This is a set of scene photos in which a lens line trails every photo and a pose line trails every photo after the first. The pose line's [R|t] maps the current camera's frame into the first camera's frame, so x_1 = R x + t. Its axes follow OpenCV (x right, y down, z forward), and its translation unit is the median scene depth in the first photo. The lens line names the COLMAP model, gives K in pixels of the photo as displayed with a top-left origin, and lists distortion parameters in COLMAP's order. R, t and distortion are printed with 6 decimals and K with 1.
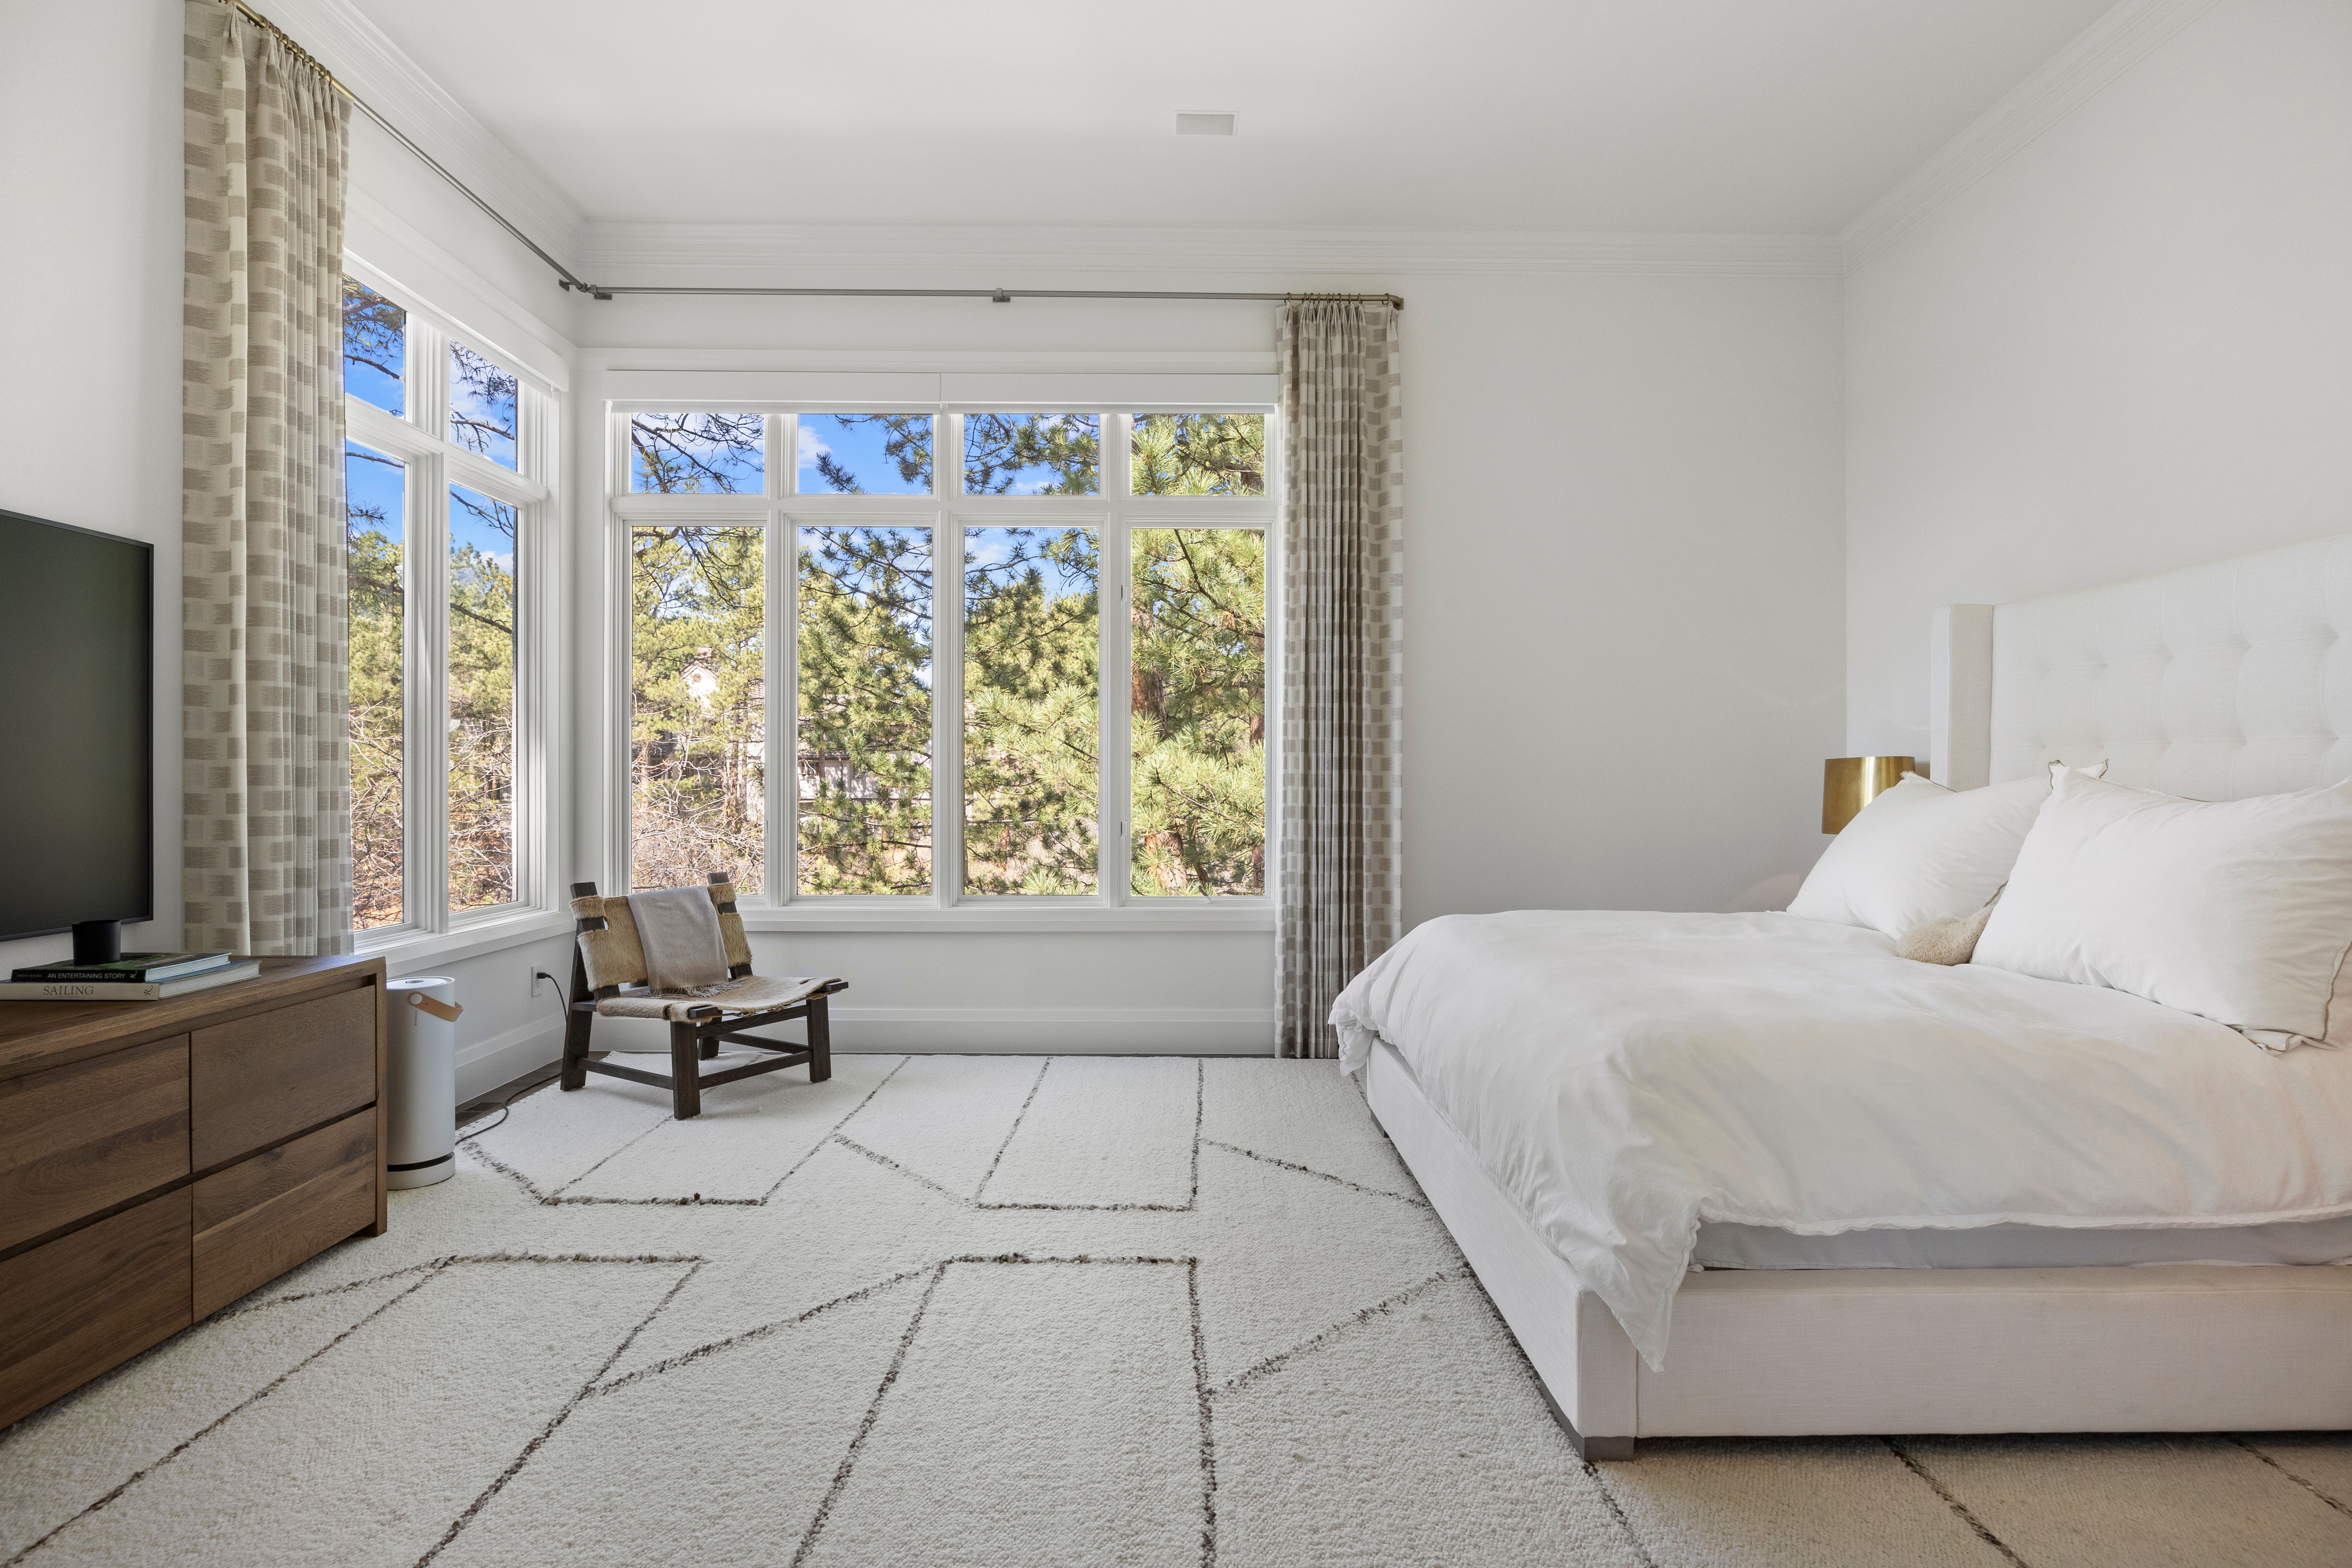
lens RADIAL K [[1252.2, 0, 1175.4], [0, 1252.2, 792.2], [0, 0, 1]] dist [0.004154, -0.000806]
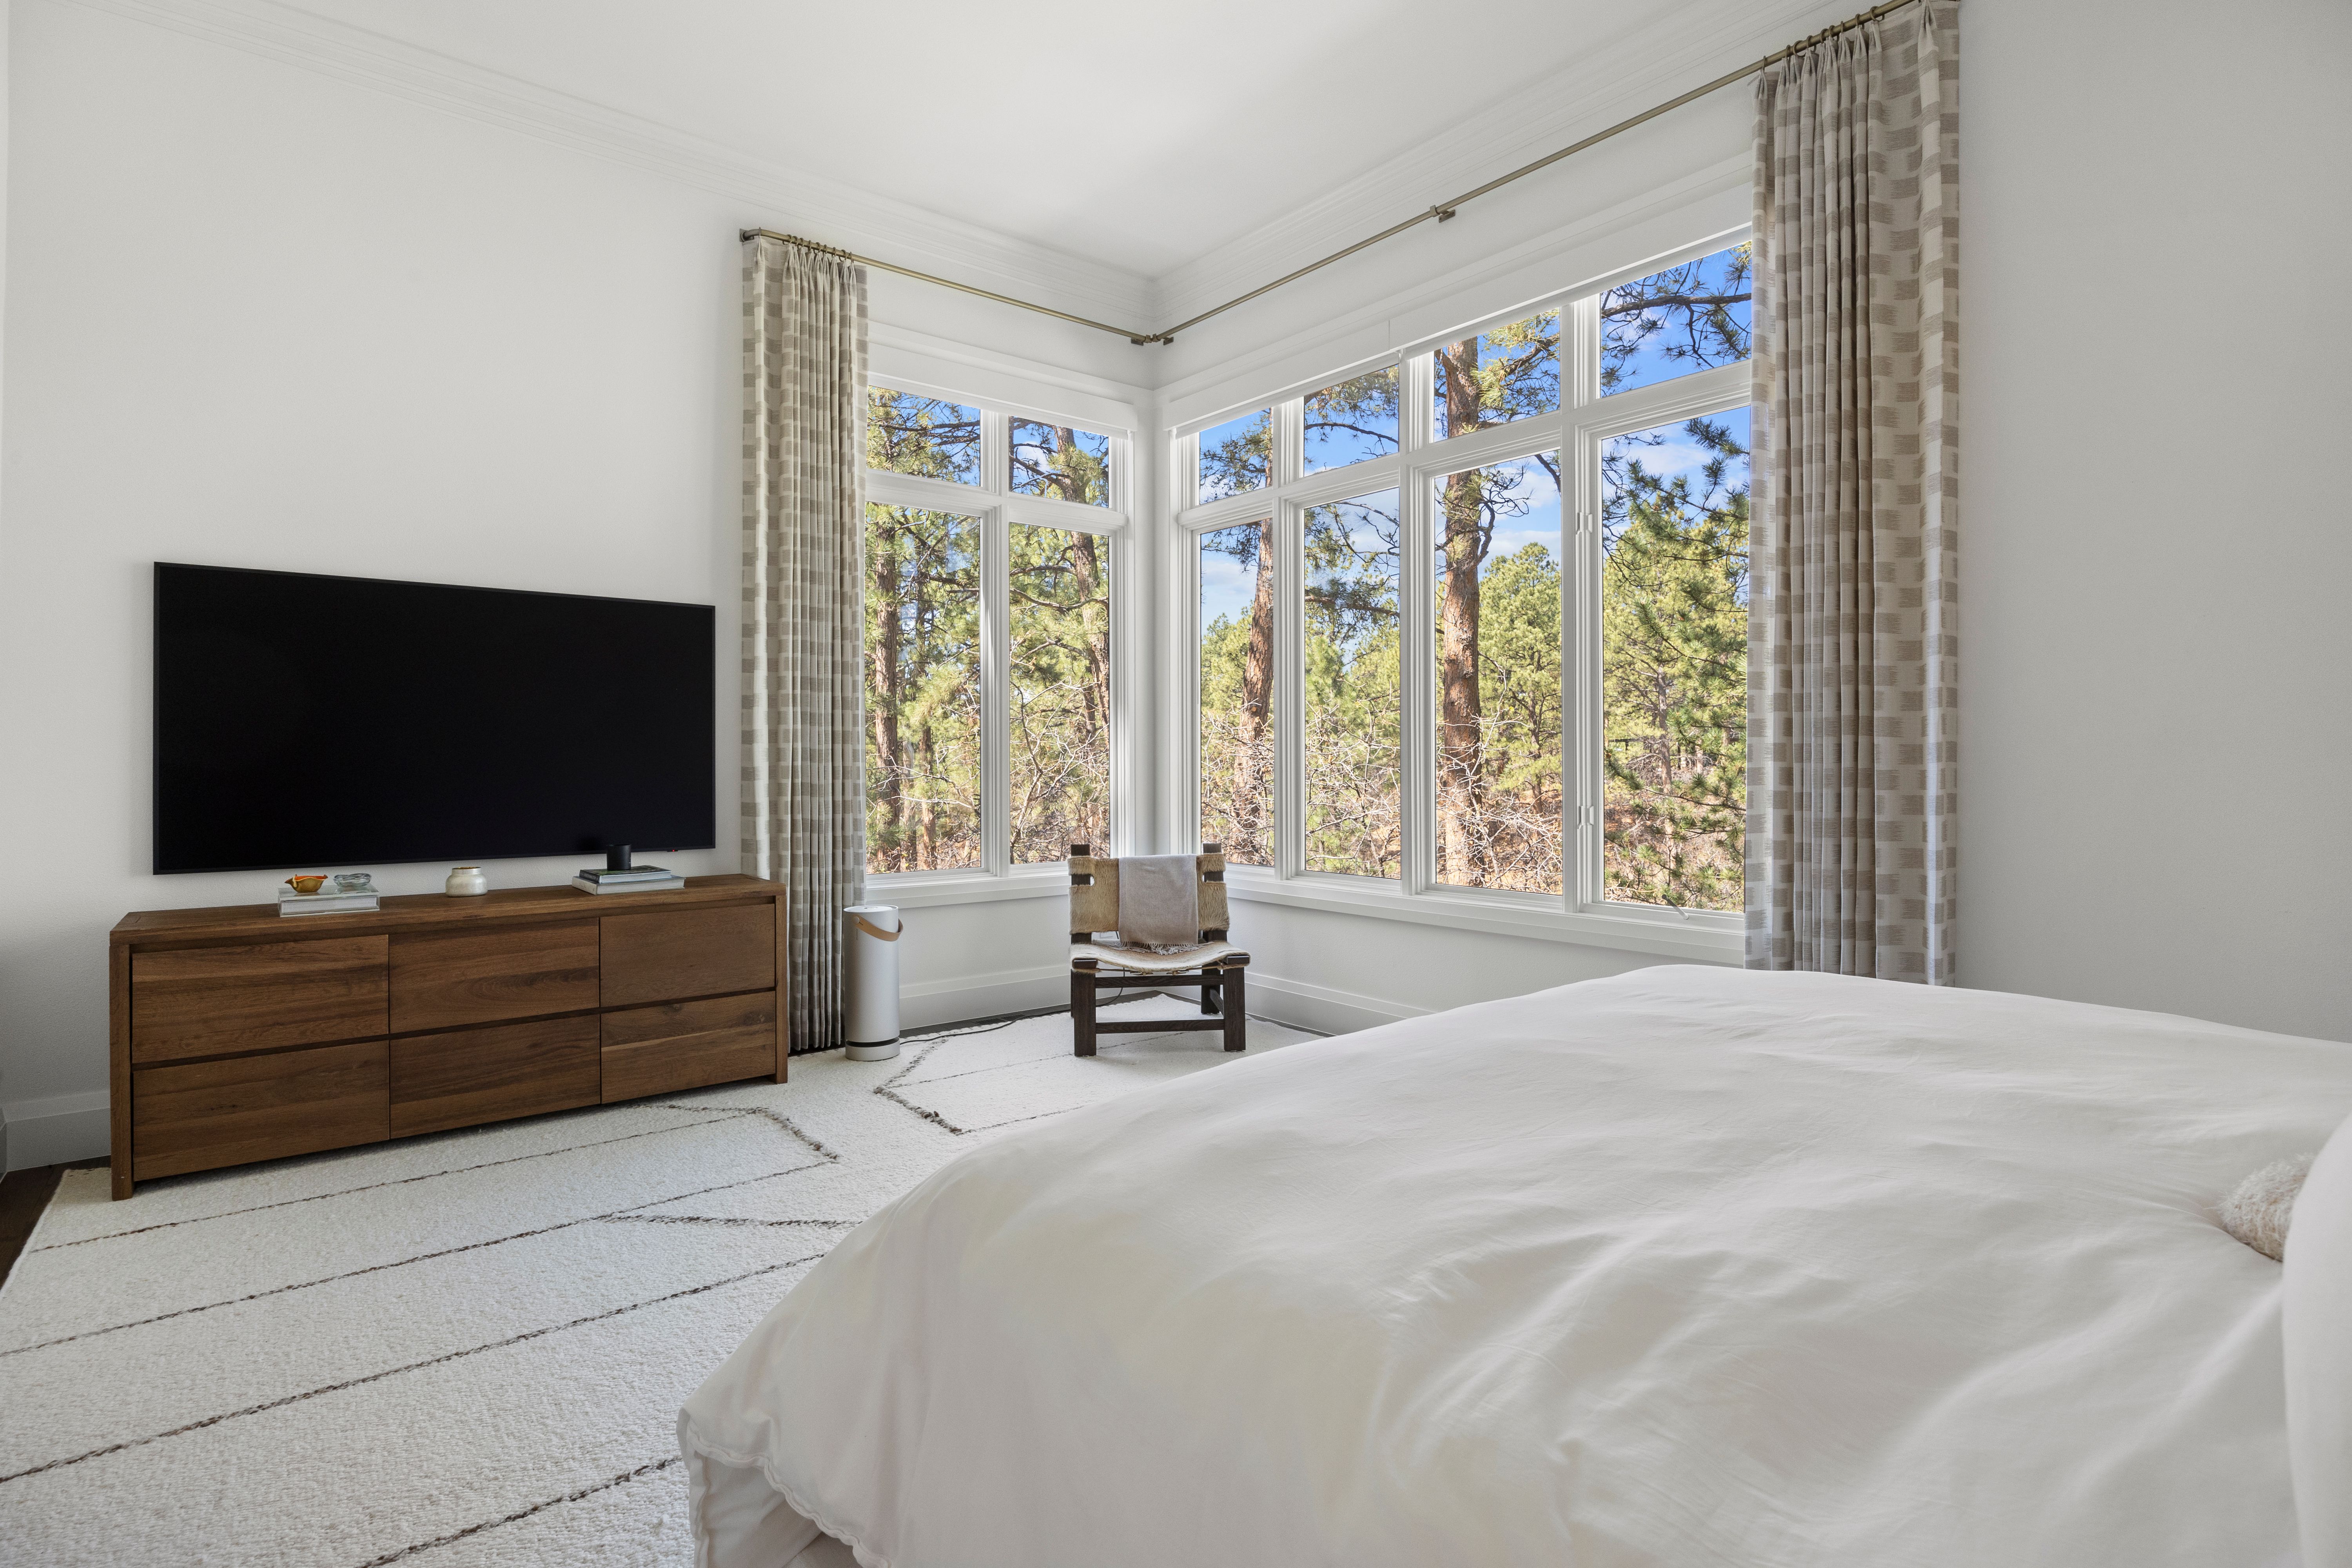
lens RADIAL K [[1191.5, 0, 1173.5], [0, 1191.5, 769.0], [0, 0, 1]] dist [-0.005430, 0.000293]
pose [[0.604884, 0.000580, -0.796314, 0.783694], [-0.005198, 0.999981, -0.003221, 0.006825], [0.796297, 0.006088, 0.604875, 0.630584]]
